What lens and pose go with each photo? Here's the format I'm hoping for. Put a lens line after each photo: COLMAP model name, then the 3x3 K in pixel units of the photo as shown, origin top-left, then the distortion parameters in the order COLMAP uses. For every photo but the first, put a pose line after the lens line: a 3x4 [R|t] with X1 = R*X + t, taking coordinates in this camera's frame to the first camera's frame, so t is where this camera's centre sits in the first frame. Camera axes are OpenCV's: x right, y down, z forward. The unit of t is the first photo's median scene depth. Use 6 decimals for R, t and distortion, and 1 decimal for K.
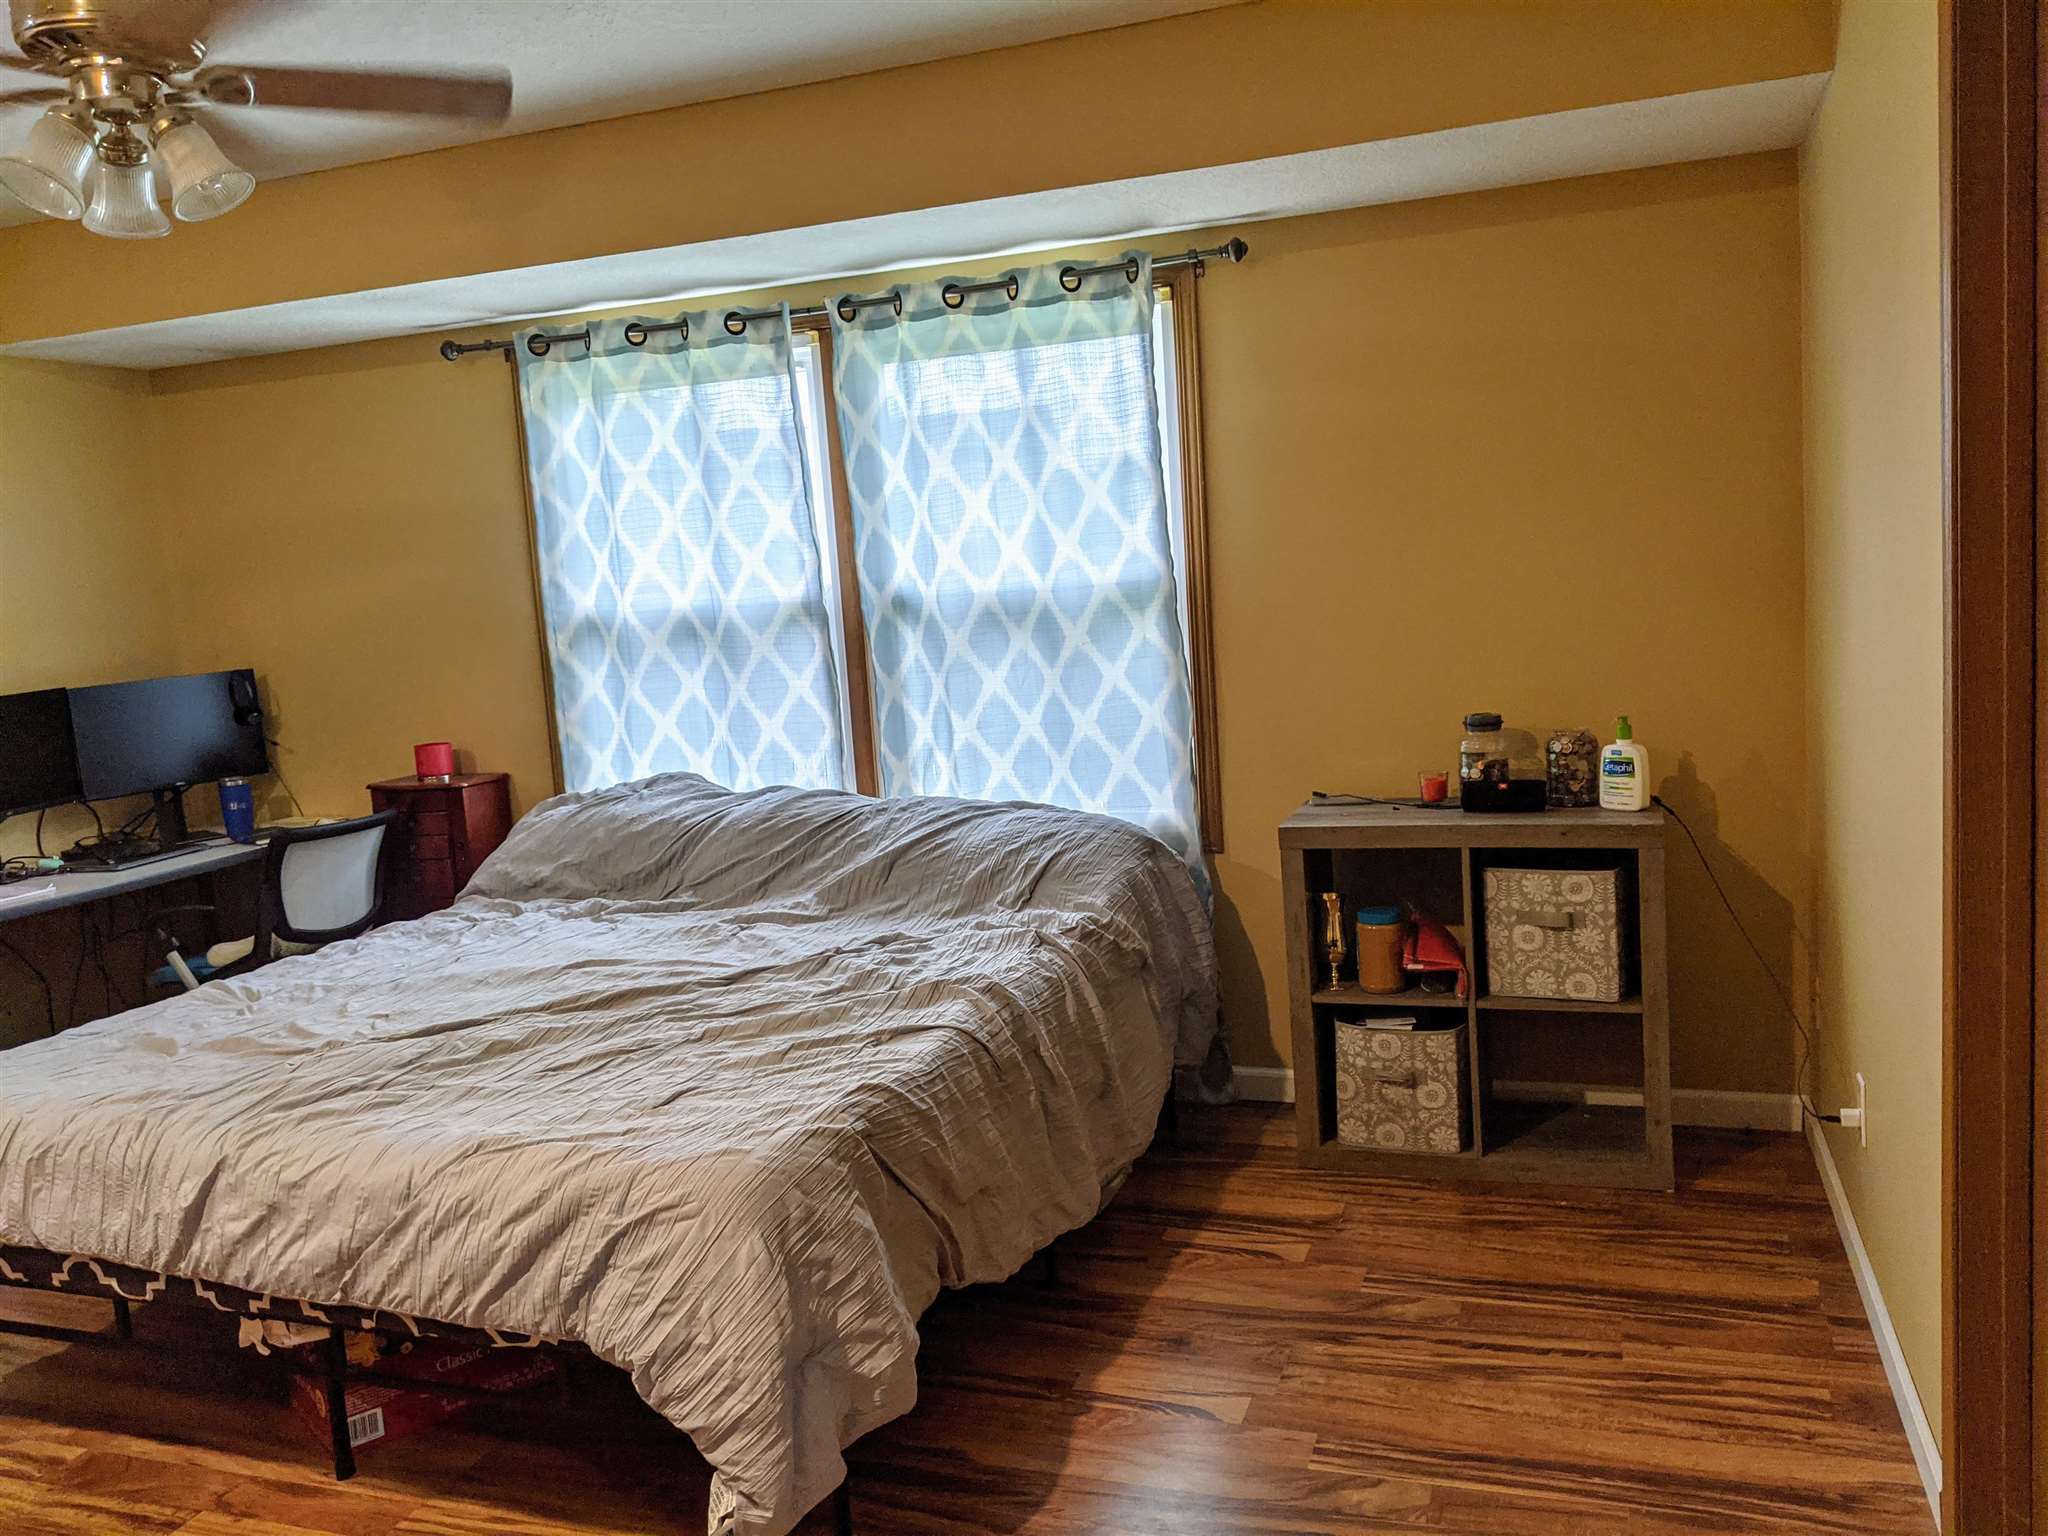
lens RADIAL K [[1630.6, 0, 1024.0], [0, 1630.6, 768.0], [0, 0, 1]] dist [0.039512, -0.076710]
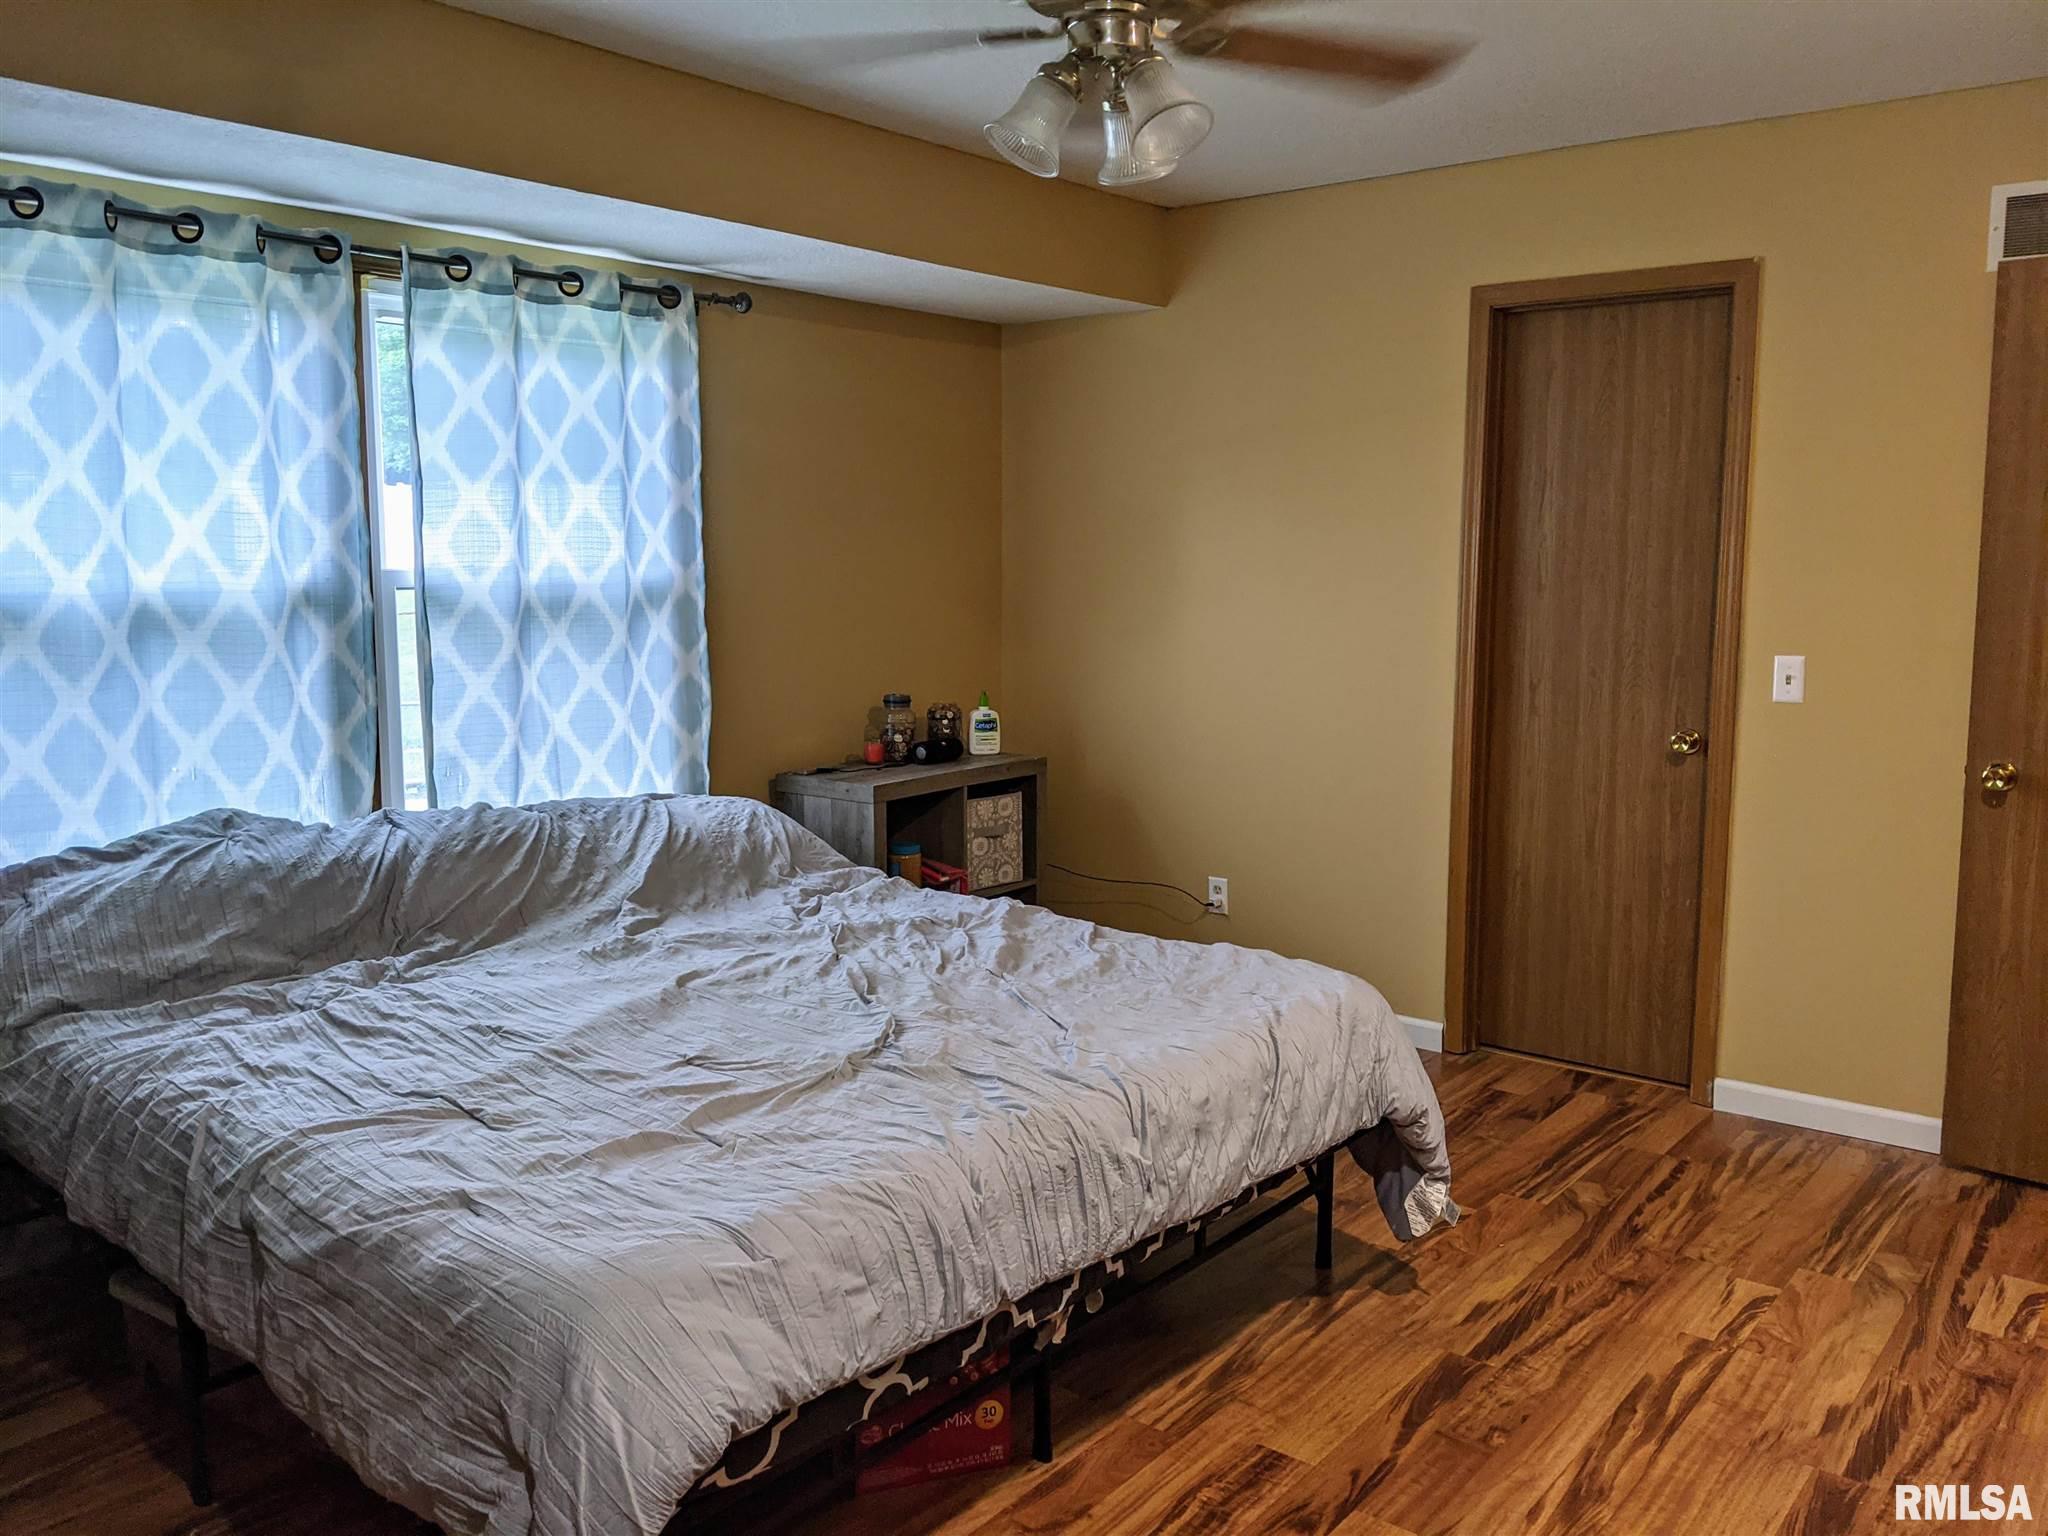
lens RADIAL K [[1615.1, 0, 1001.3], [0, 1615.1, 756.0], [0, 0, 1]] dist [0.071012, -0.151171]
pose [[0.335201, -0.055873, 0.940488, -0.886552], [0.093052, 0.995323, 0.025966, -0.008000], [-0.937540, 0.078810, 0.338832, 0.446924]]
